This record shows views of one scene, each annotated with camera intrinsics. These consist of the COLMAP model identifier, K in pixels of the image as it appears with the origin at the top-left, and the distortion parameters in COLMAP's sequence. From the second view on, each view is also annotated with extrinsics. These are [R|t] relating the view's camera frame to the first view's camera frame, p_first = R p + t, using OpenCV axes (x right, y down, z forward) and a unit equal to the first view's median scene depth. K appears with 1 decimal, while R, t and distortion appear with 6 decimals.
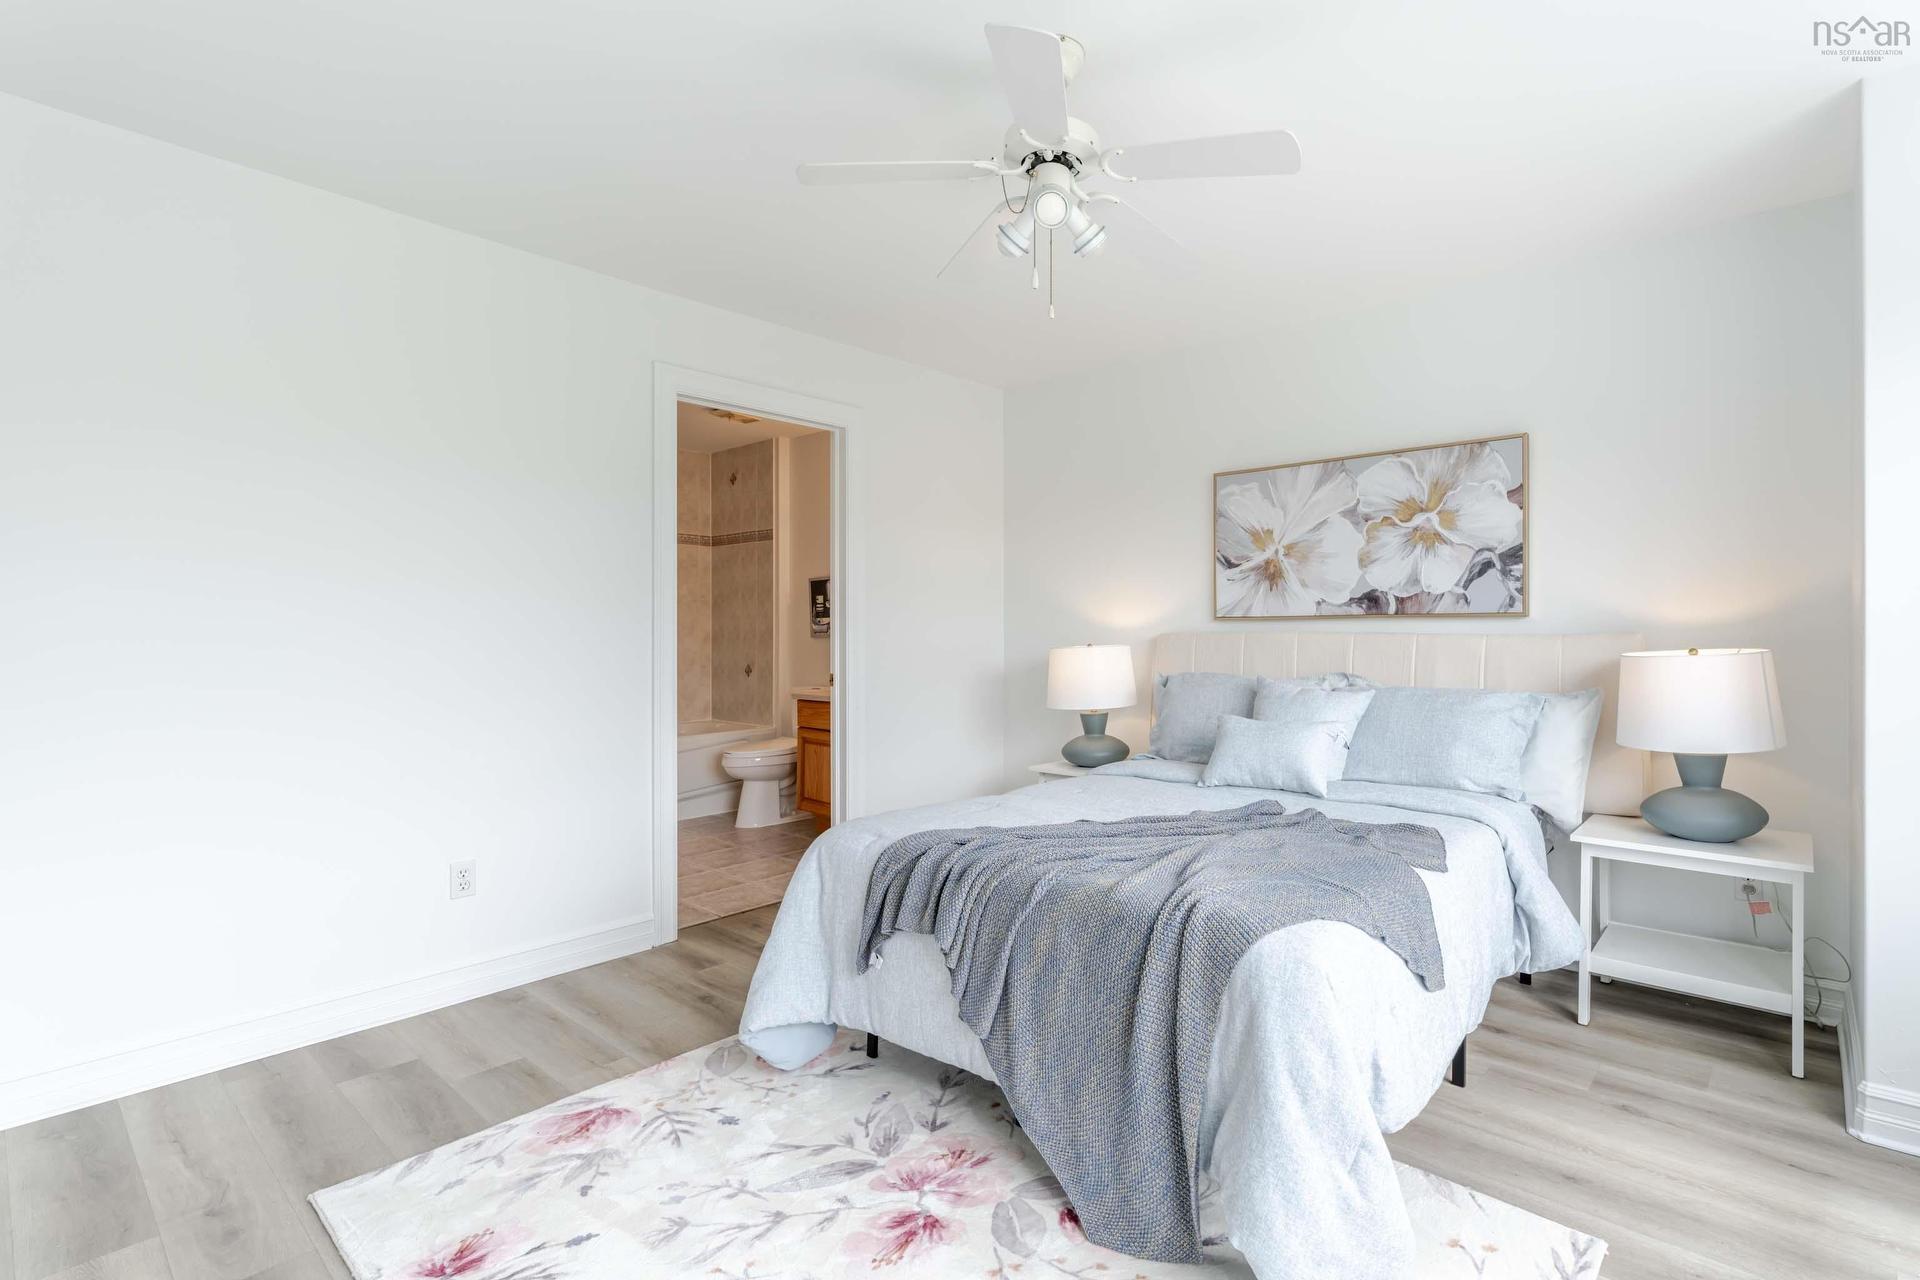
lens RADIAL K [[890.5, 0, 1066.8], [0, 890.5, 633.5], [0, 0, 1]] dist [0.000938, 0.000605]
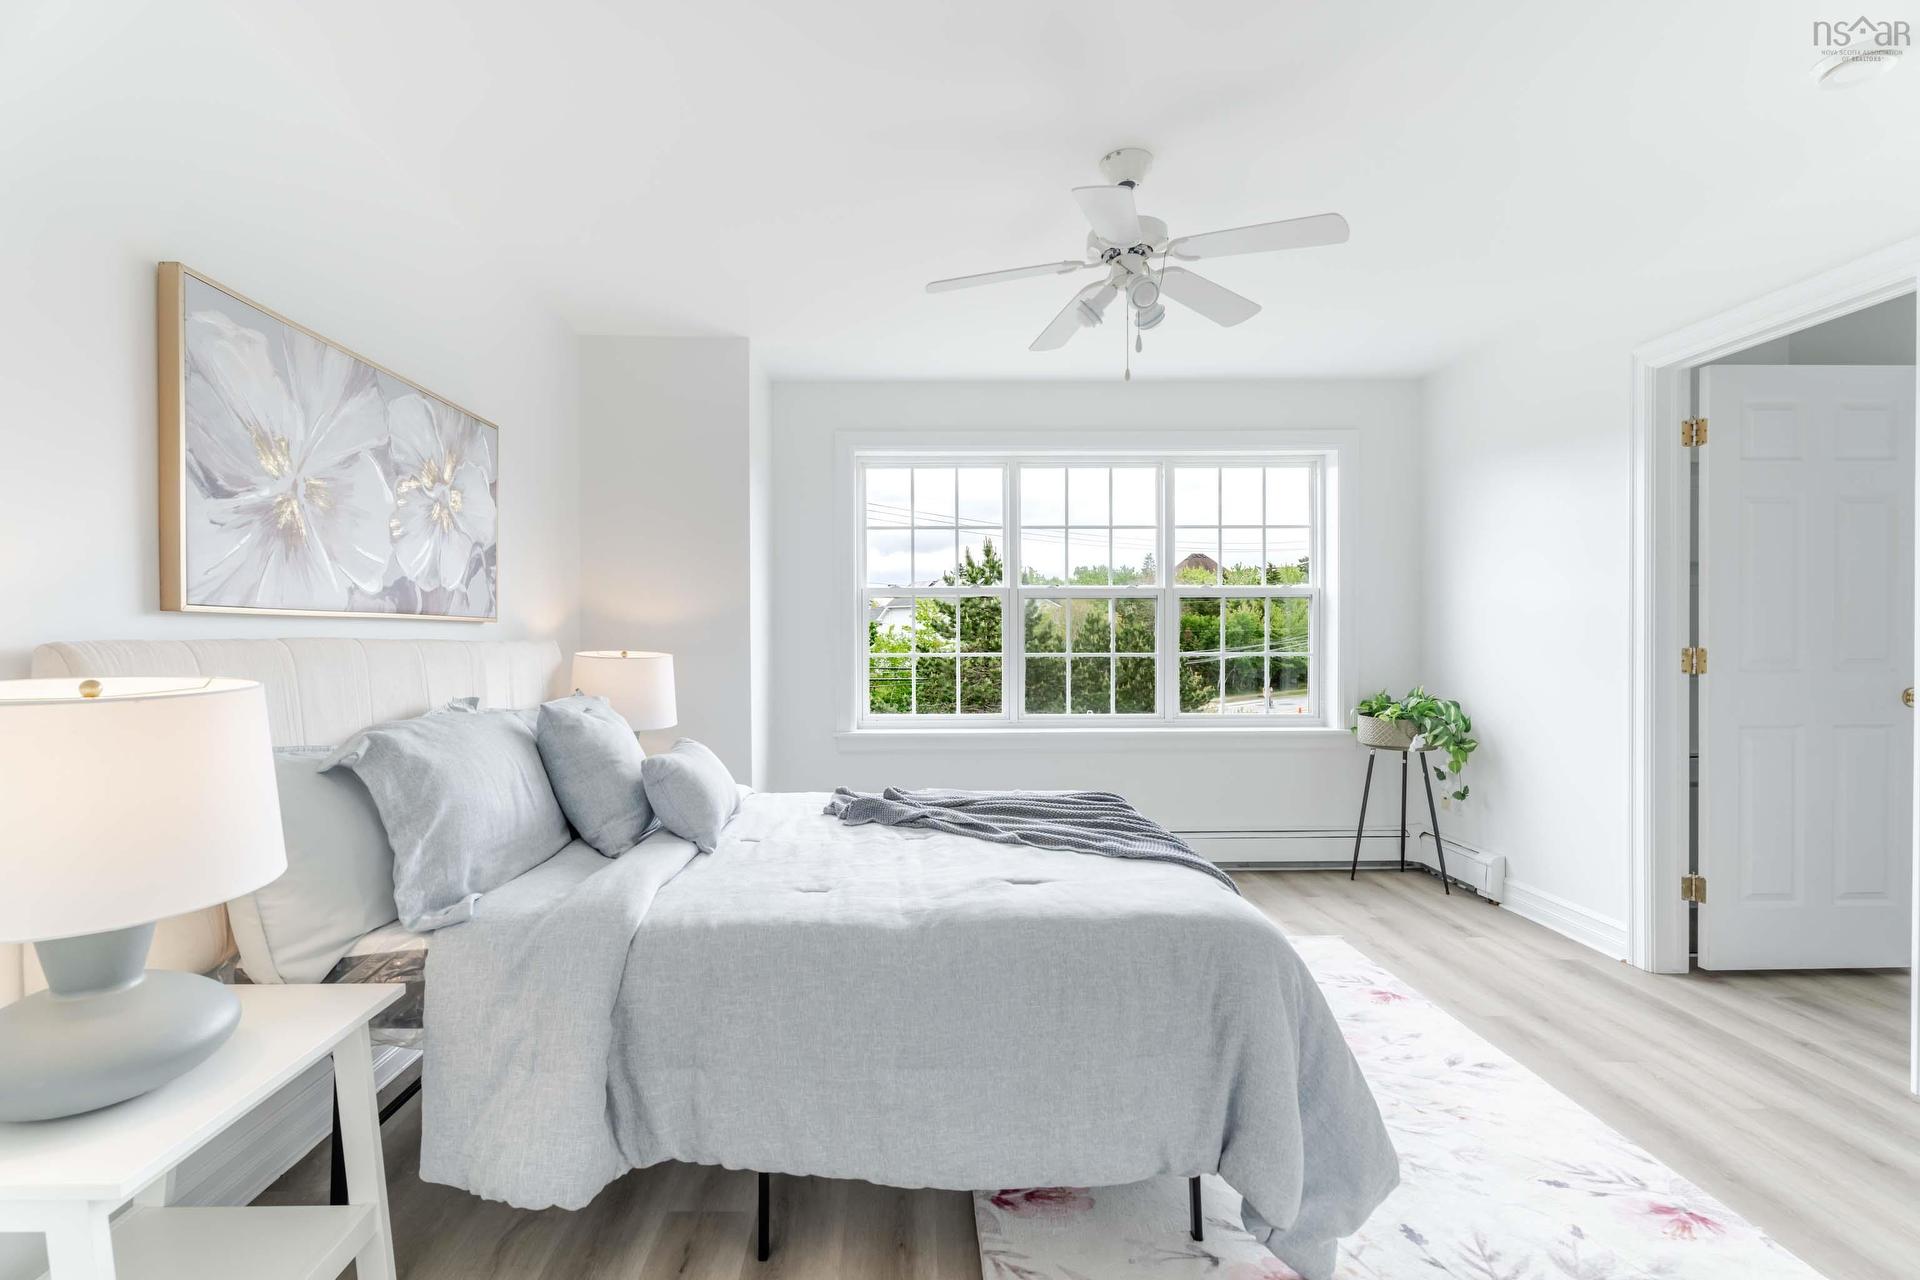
lens RADIAL K [[879.8, 0, 910.5], [0, 879.8, 654.6], [0, 0, 1]] dist [-0.002120, 0.001696]
pose [[-0.651459, -0.013820, 0.758558, -0.427713], [0.002169, 0.999796, 0.020078, -0.002485], [-0.758681, 0.014725, -0.651296, 1.154045]]
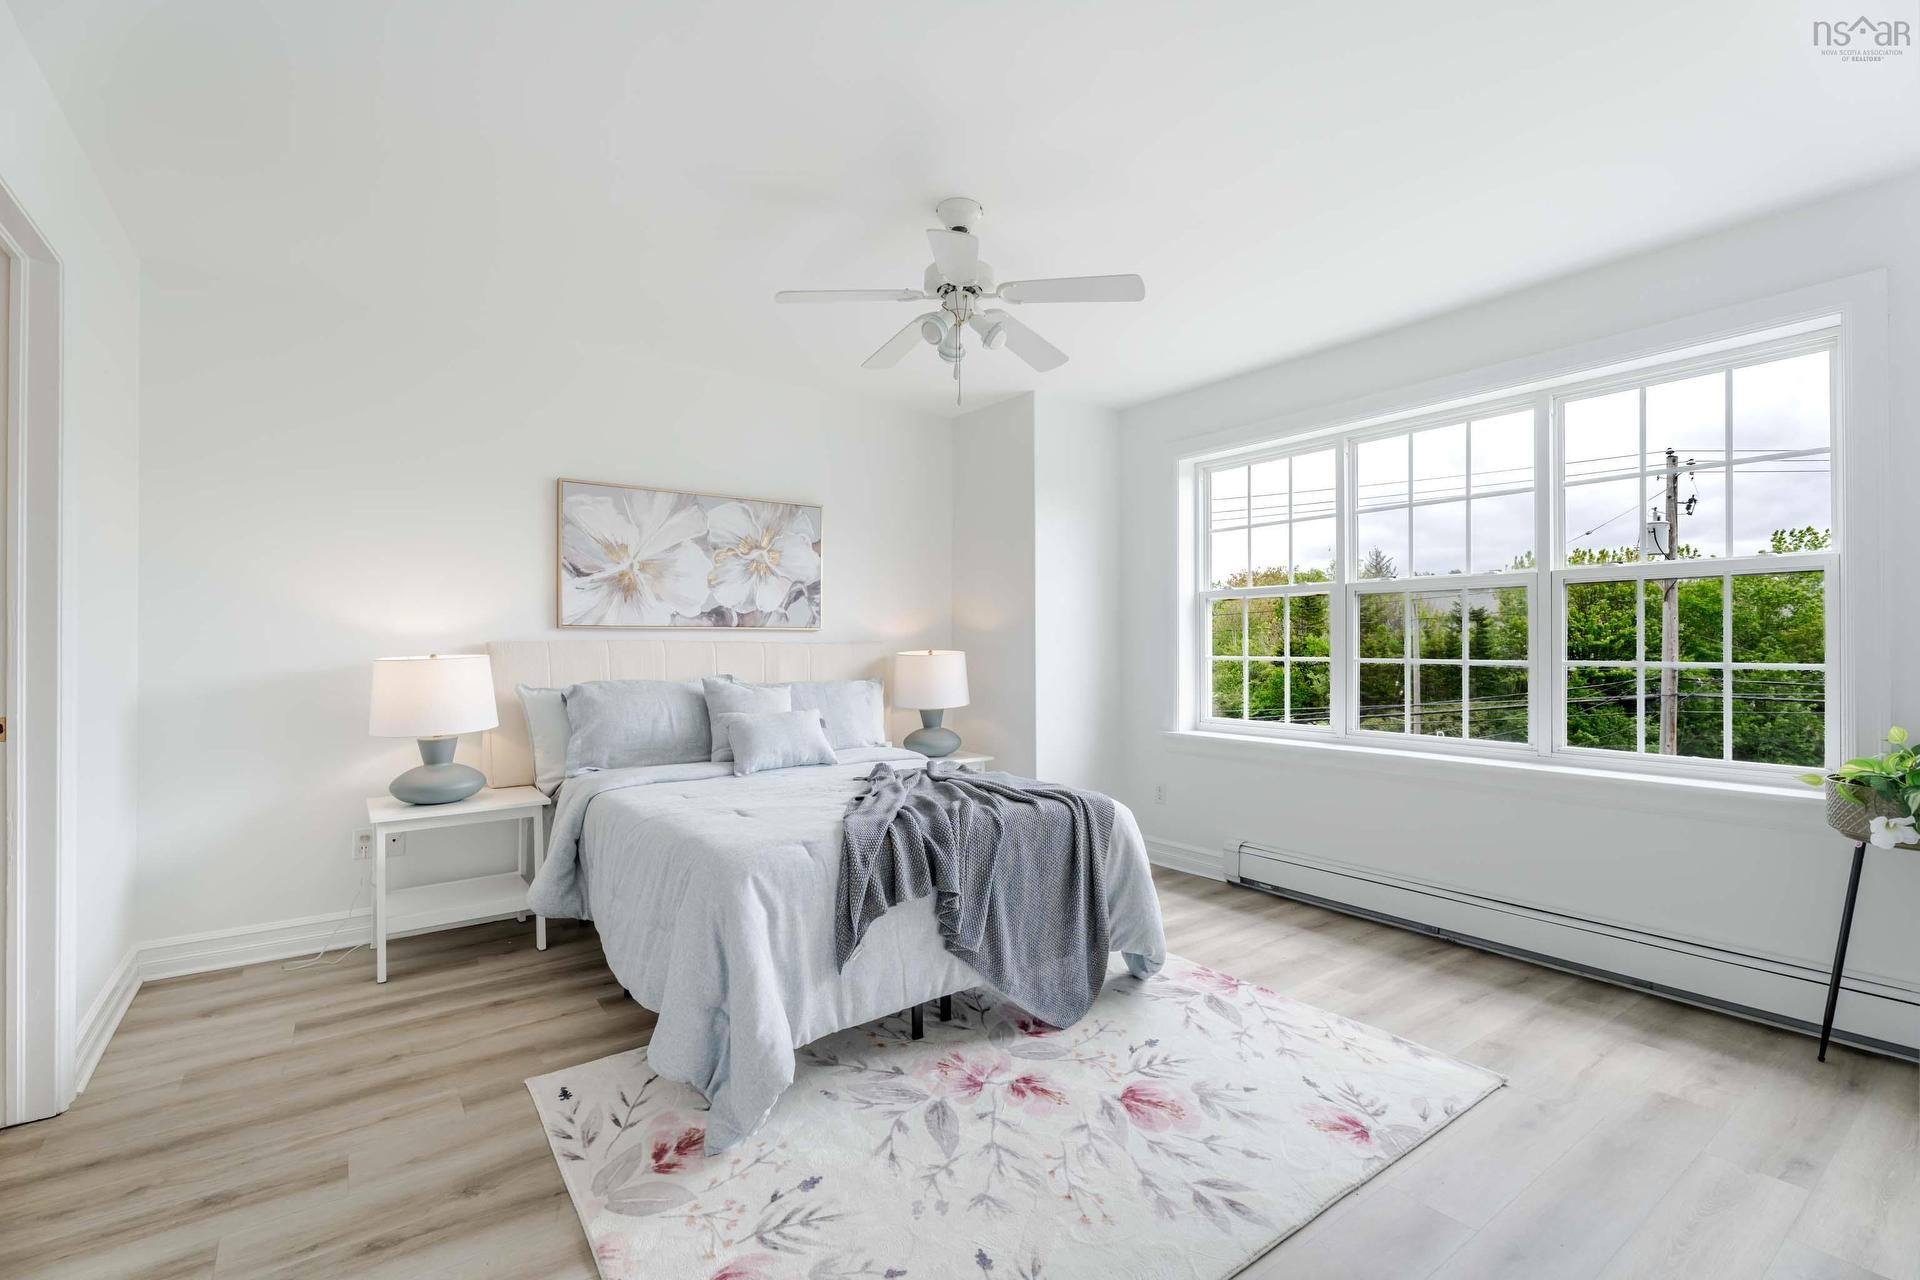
lens RADIAL K [[879.8, 0, 944.8], [0, 879.8, 633.7], [0, 0, 1]] dist [-0.002120, 0.001696]
pose [[0.247066, 0.009997, 0.968947, -0.756169], [0.000737, 0.999945, -0.010504, 0.001437], [-0.968998, 0.003309, 0.247045, 0.404679]]
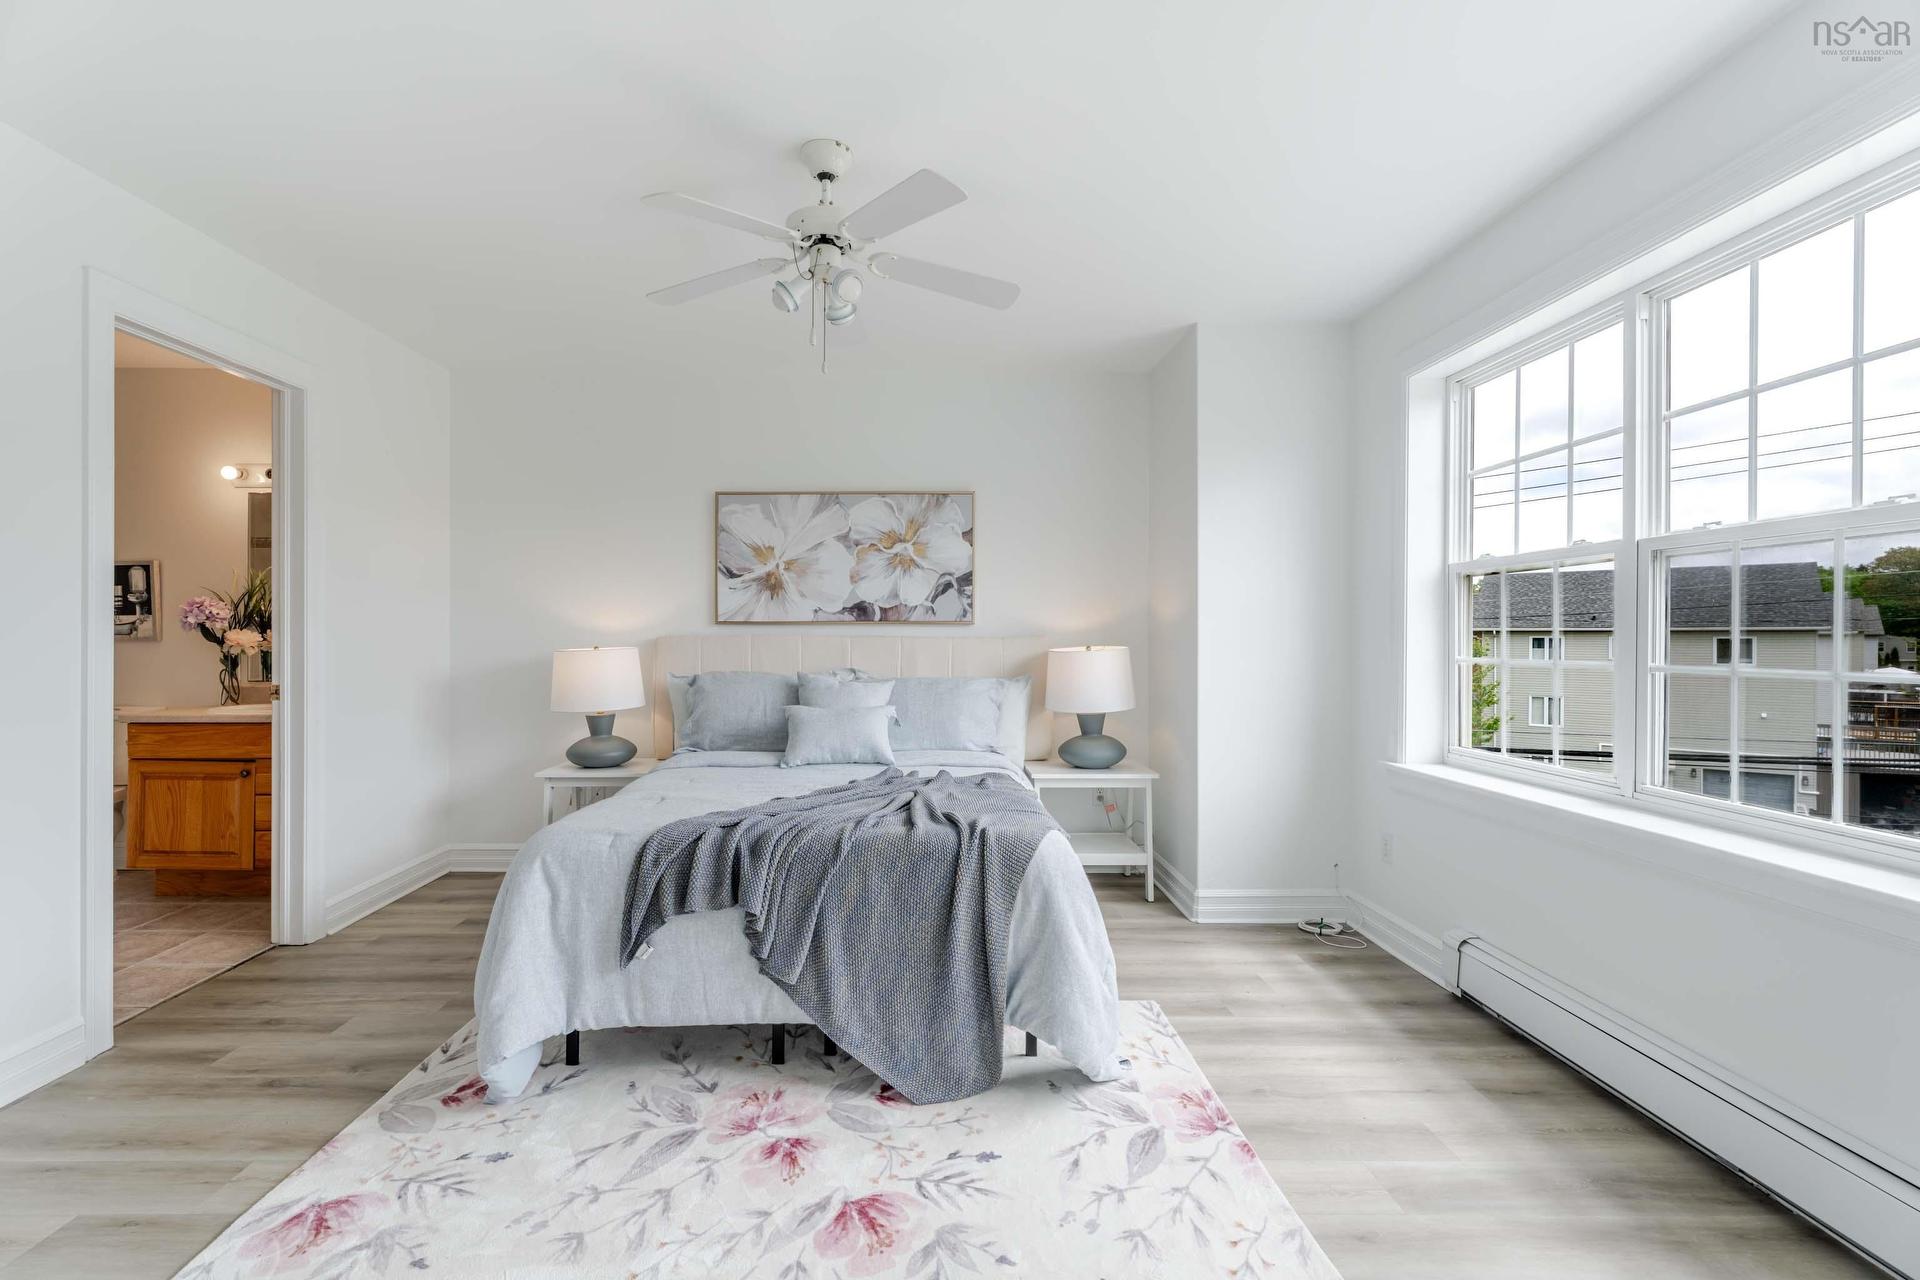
lens RADIAL K [[879.8, 0, 895.7], [0, 879.8, 636.8], [0, 0, 1]] dist [-0.002120, 0.001696]
pose [[0.777228, 0.000552, 0.629219, -0.397369], [-0.000889, 1.000000, 0.000221, 0.000262], [-0.629219, -0.000730, 0.777228, 0.012858]]
